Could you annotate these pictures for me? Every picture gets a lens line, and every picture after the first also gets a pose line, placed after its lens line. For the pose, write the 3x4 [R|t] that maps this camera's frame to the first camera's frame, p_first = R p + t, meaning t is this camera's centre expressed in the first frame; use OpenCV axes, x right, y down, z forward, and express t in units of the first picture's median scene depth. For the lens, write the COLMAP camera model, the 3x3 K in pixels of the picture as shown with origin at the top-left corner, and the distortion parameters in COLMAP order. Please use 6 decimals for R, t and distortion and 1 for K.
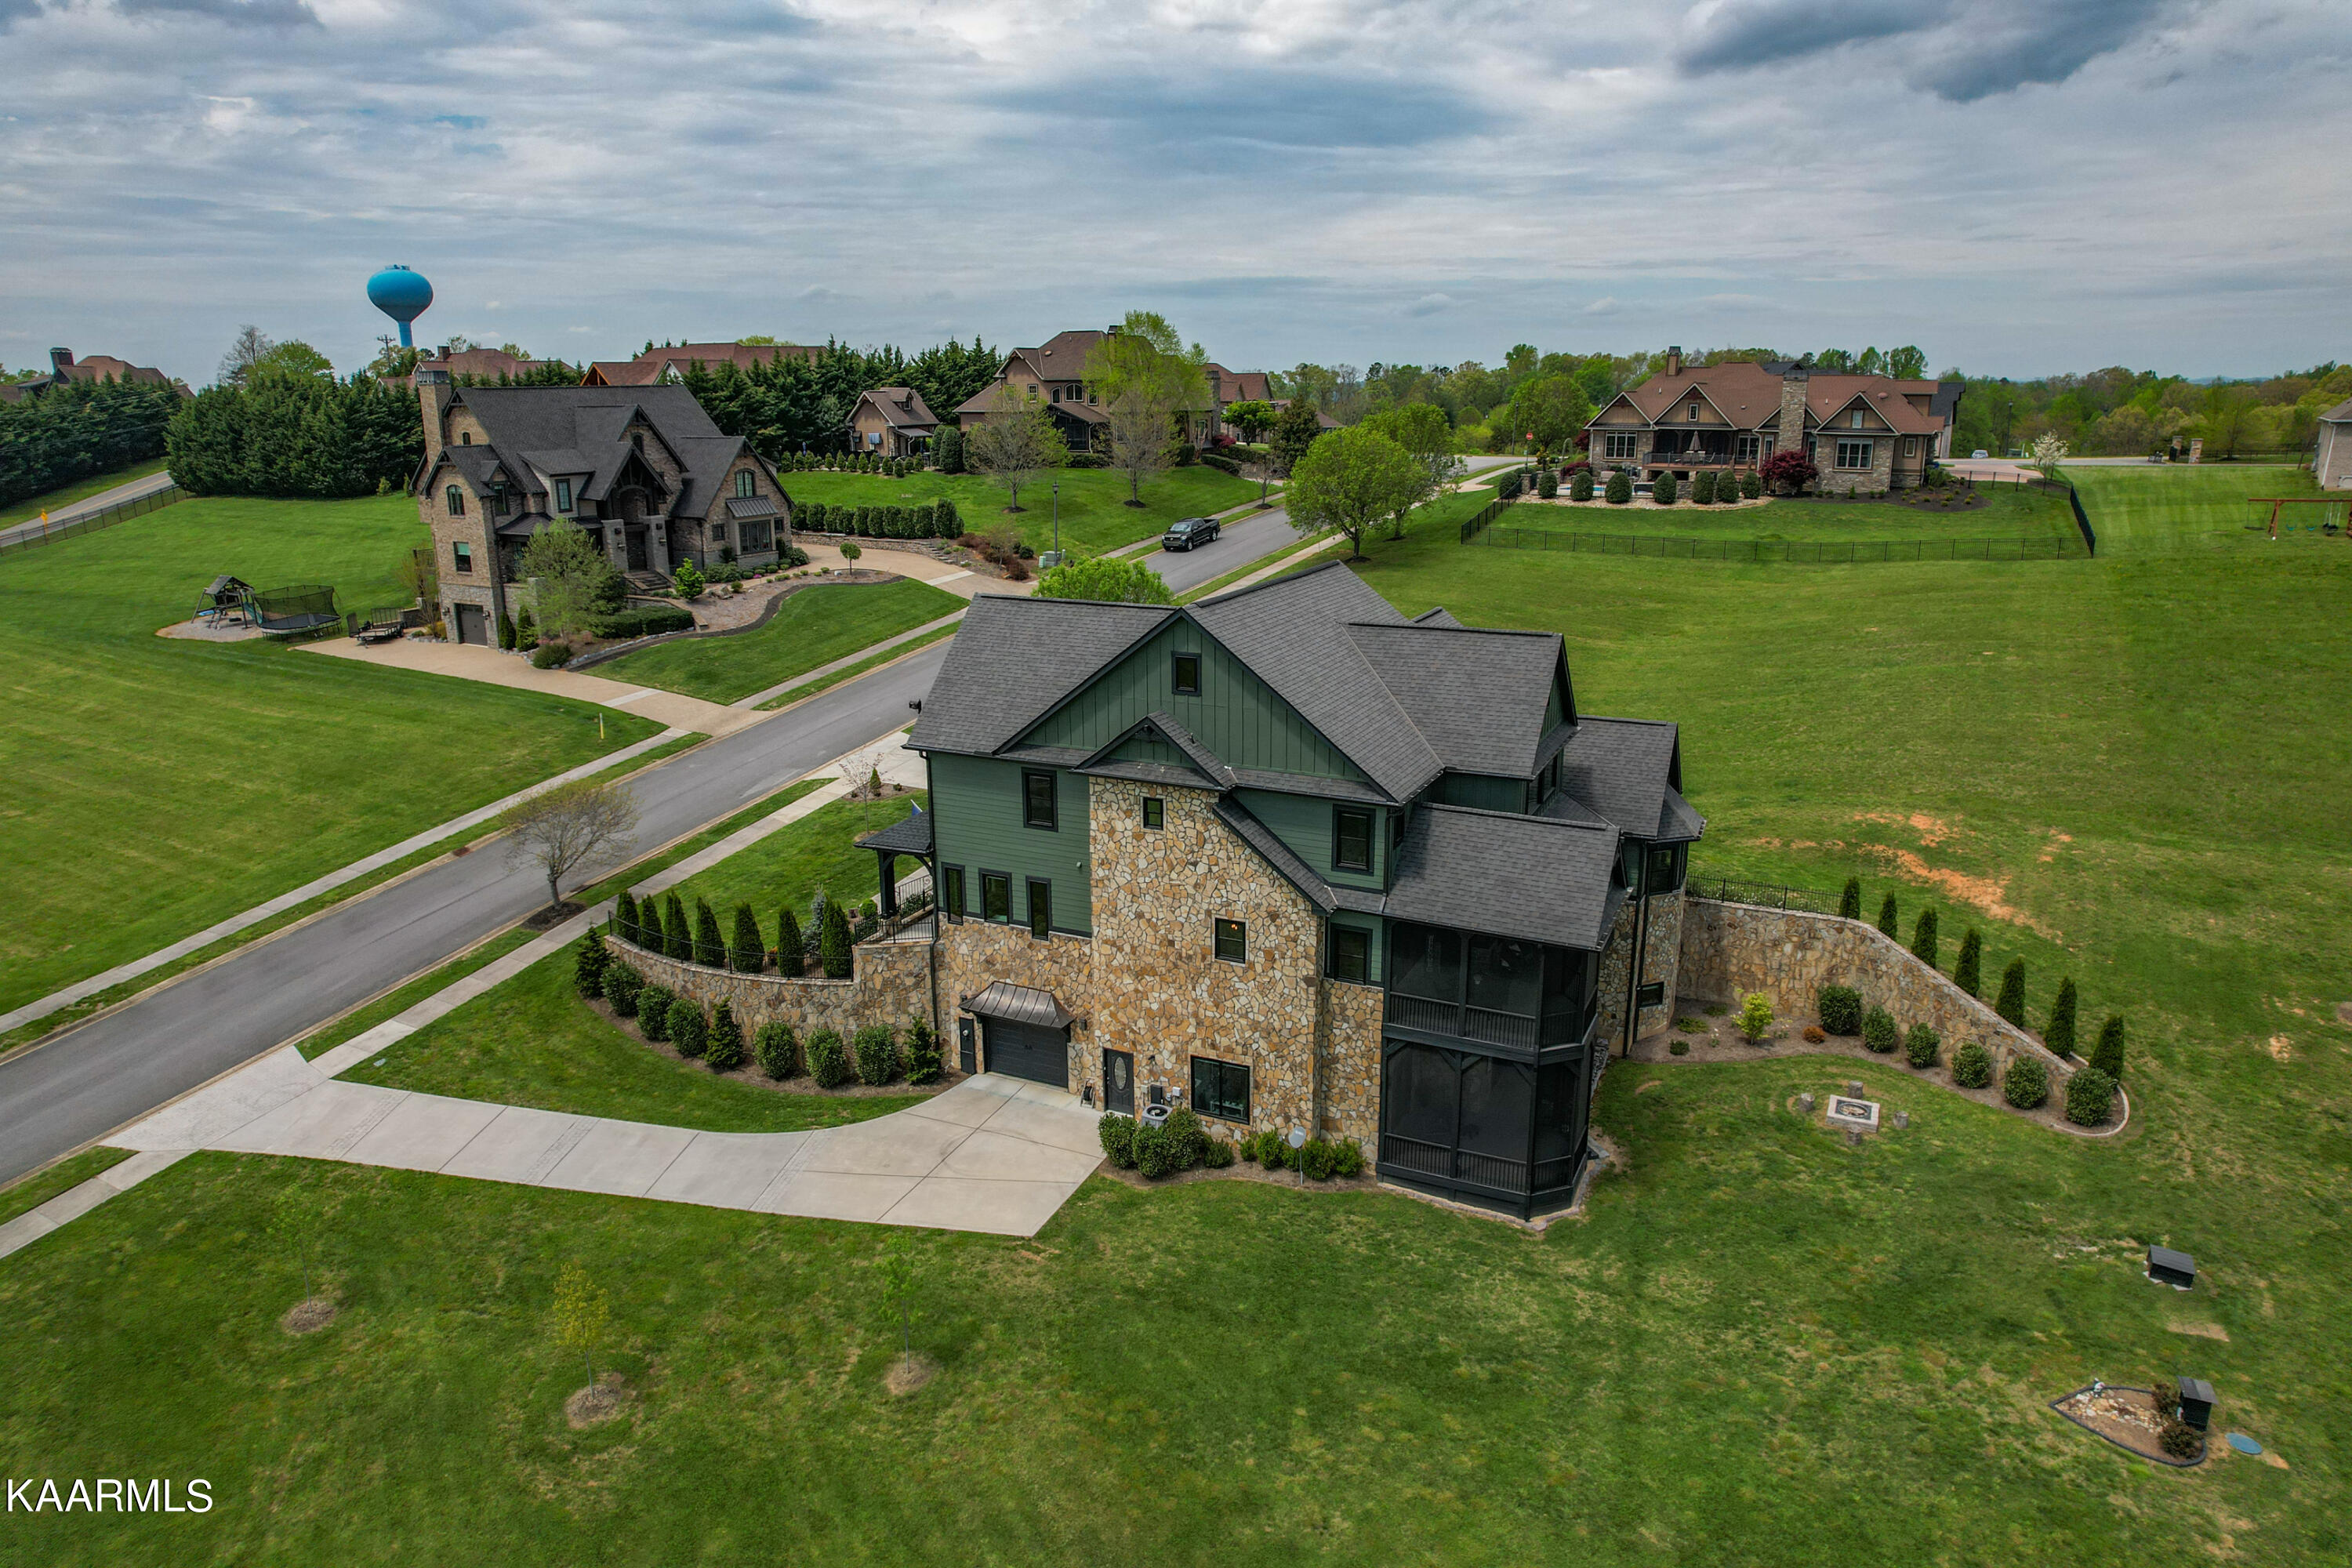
lens RADIAL K [[1506.7, 0, 1193.0], [0, 1506.7, 801.8], [0, 0, 1]] dist [-0.048820, 0.039336]
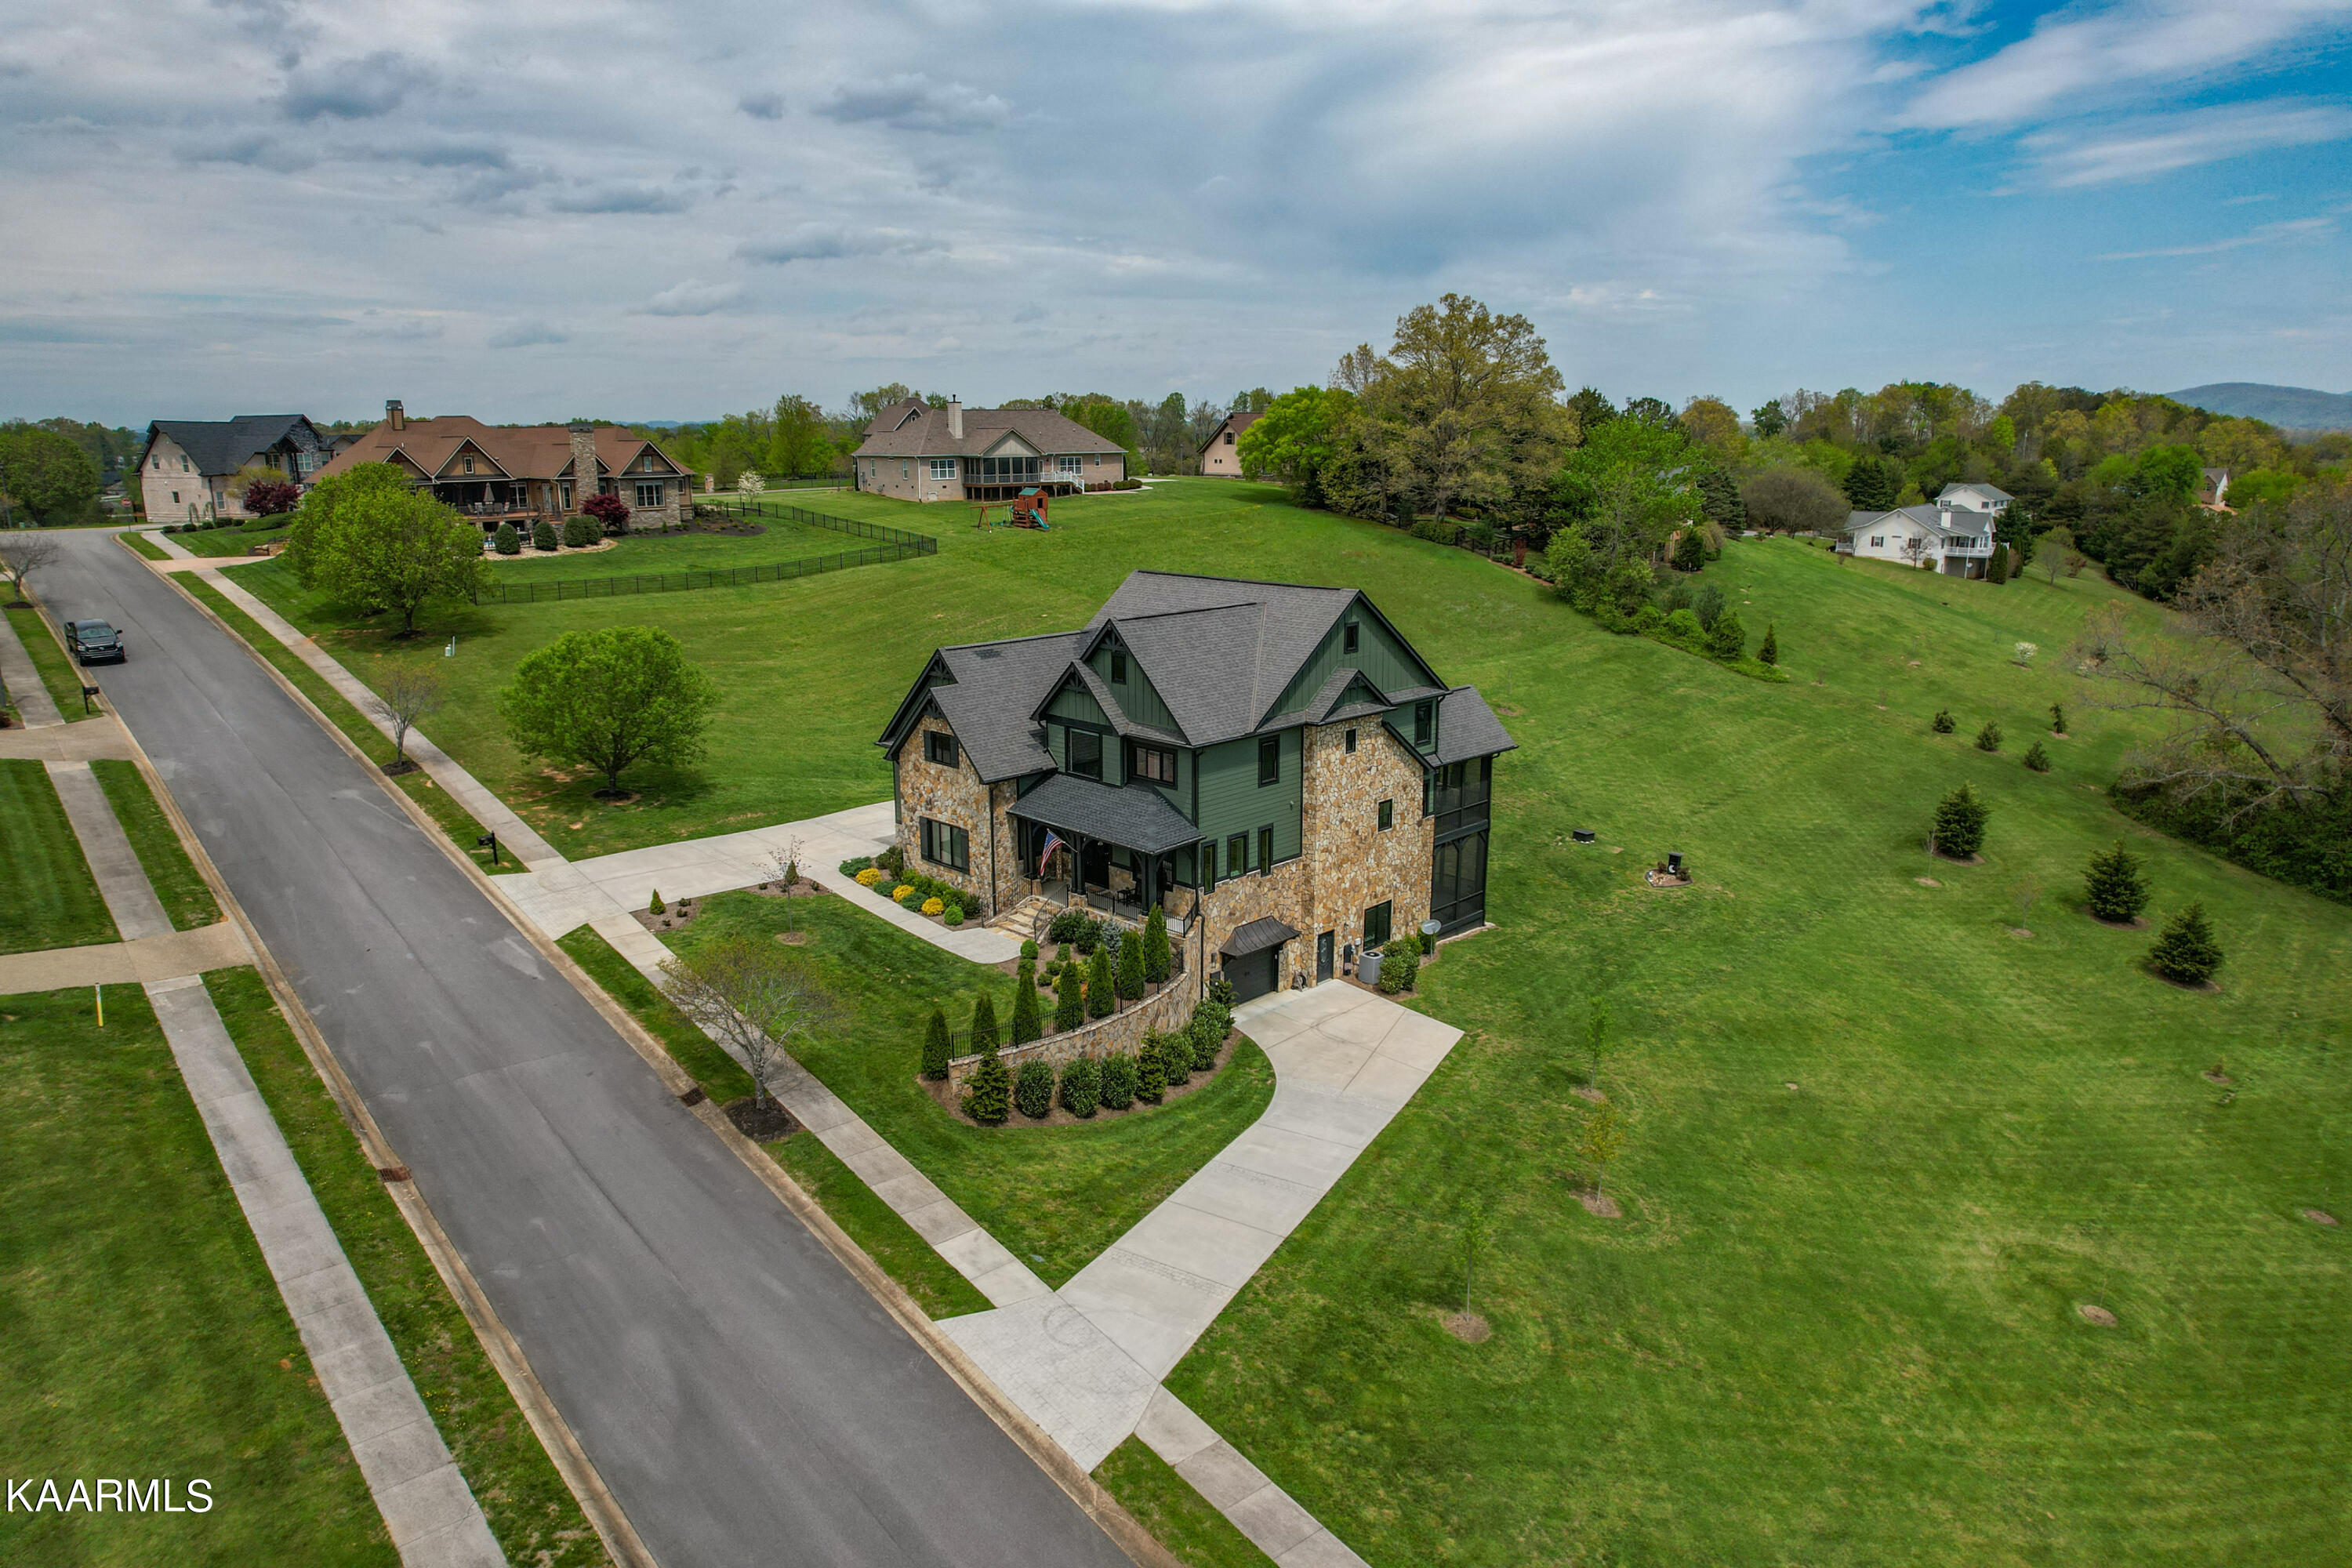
lens RADIAL K [[1506.7, 0, 1214.8], [0, 1506.7, 750.4], [0, 0, 1]] dist [-0.048820, 0.039336]
pose [[0.307029, -0.198770, 0.930711, -1.257470], [0.257509, 0.958818, 0.119823, -0.169018], [-0.916200, 0.202878, 0.345570, 0.588980]]
